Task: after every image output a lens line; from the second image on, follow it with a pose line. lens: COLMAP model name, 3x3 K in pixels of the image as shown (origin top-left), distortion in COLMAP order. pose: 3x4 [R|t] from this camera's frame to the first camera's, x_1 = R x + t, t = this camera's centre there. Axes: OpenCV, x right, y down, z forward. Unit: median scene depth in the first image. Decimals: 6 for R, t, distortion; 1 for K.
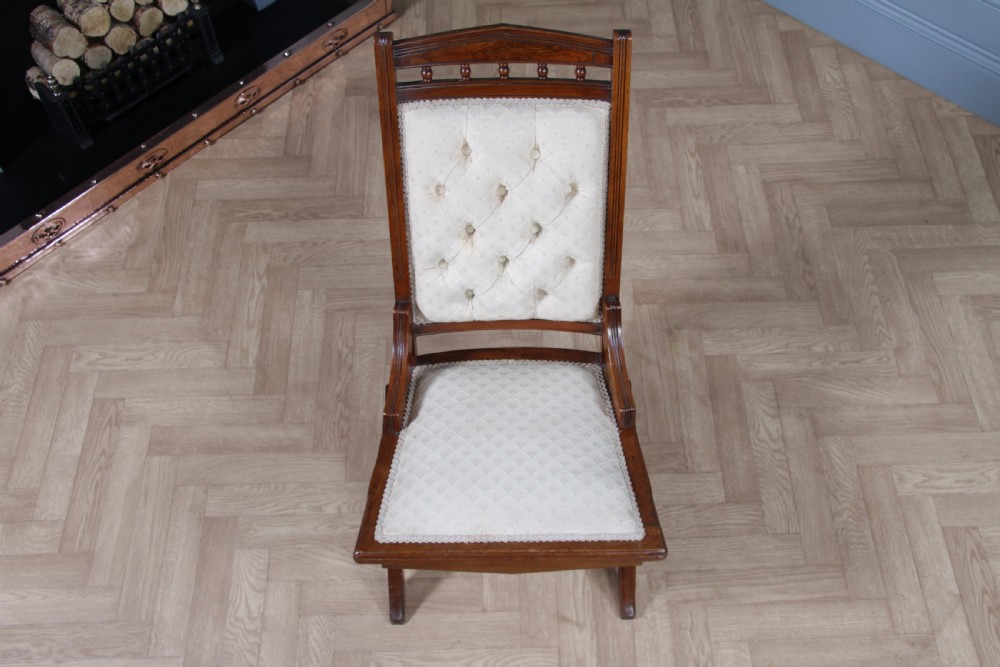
lens RADIAL K [[1017.9, 0, 500.0], [0, 1017.9, 333.5], [0, 0, 1]] dist [-0.103647, 0.196519]
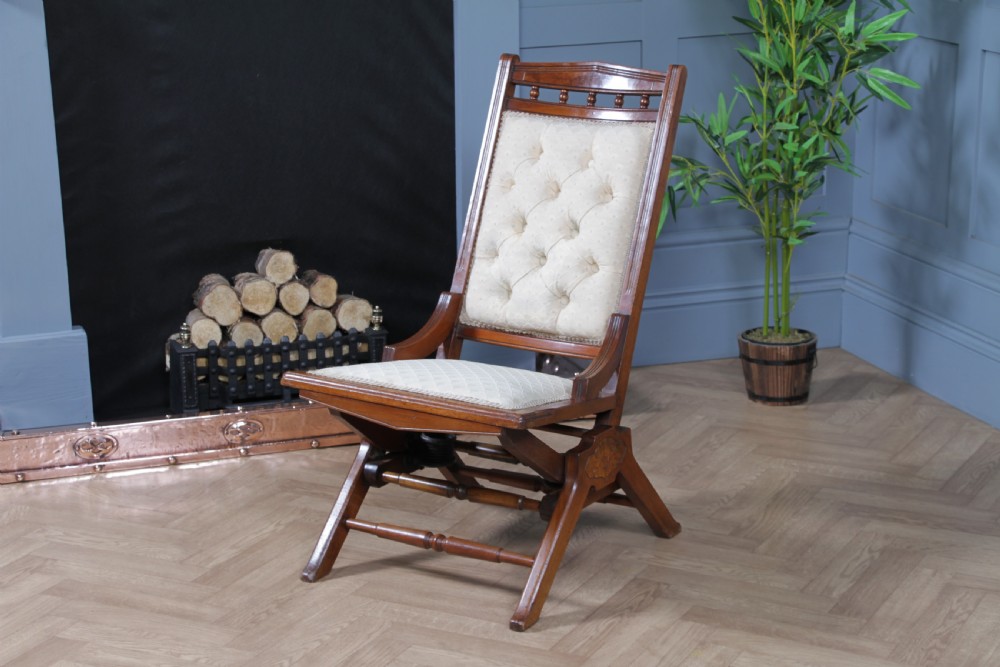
lens RADIAL K [[2065.5, 0, 504.2], [0, 2065.5, 330.6], [0, 0, 1]] dist [0.227716, 0.576484]
pose [[0.886174, 0.124532, -0.446304, 0.771963], [-0.388742, 0.723966, -0.569871, 0.845350], [0.252142, 0.678502, 0.689971, -0.258835]]
